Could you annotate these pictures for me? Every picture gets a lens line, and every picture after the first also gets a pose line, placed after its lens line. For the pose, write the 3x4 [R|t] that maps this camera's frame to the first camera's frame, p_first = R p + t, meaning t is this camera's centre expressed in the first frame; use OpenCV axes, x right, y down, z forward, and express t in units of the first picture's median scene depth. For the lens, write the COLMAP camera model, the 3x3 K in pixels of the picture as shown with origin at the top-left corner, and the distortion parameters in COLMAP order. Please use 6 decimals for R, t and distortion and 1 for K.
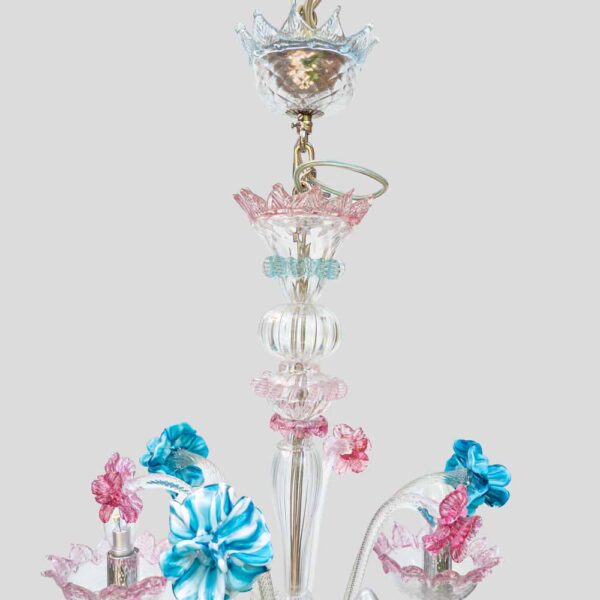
lens RADIAL K [[626.0, 0, 300.0], [0, 626.0, 300.0], [0, 0, 1]] dist [0.004412, 0.006082]
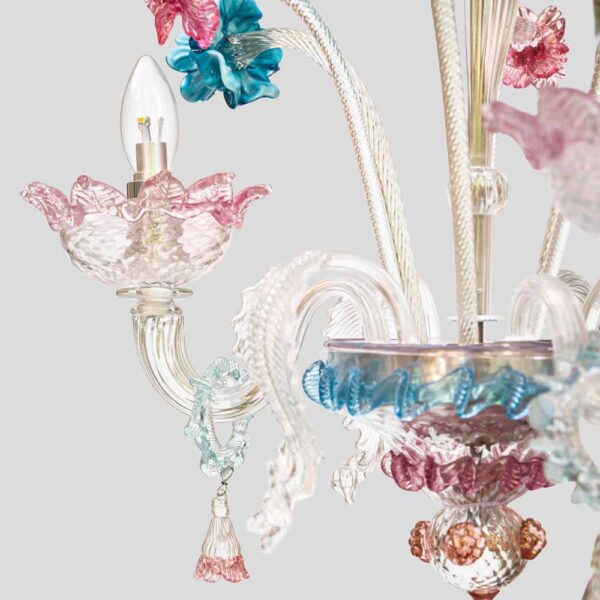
lens RADIAL K [[1359.9, 0, 183.3], [0, 1359.9, 299.6], [0, 0, 1]] dist [-0.038988, 0.166305]
pose [[0.999217, -0.016825, -0.035814, -0.250206], [0.015181, 0.998841, -0.045684, 0.667358], [0.036541, 0.045104, 0.998314, -0.288041]]
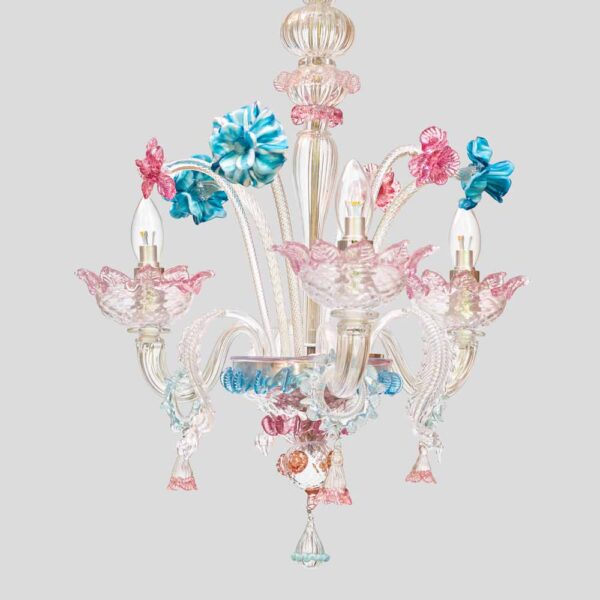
lens RADIAL K [[1837.9, 0, 300.0], [0, 1837.9, 300.0], [0, 0, 1]] dist [-0.056427, -0.182081]
pose [[0.997593, -0.008775, -0.068790, 0.198024], [0.003791, 0.997379, -0.072254, 0.789715], [0.069244, 0.071819, 0.995011, -2.307901]]
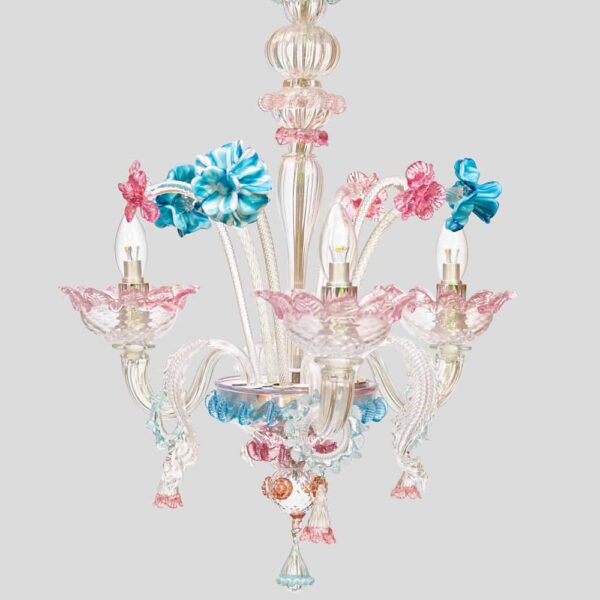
lens RADIAL K [[1837.9, 0, 300.0], [0, 1837.9, 300.0], [0, 0, 1]] dist [-0.056427, -0.182081]
pose [[0.997699, -0.002266, -0.067758, 0.220726], [0.004020, 0.999660, 0.025750, 0.415860], [0.067677, -0.025964, 0.997369, -2.293856]]
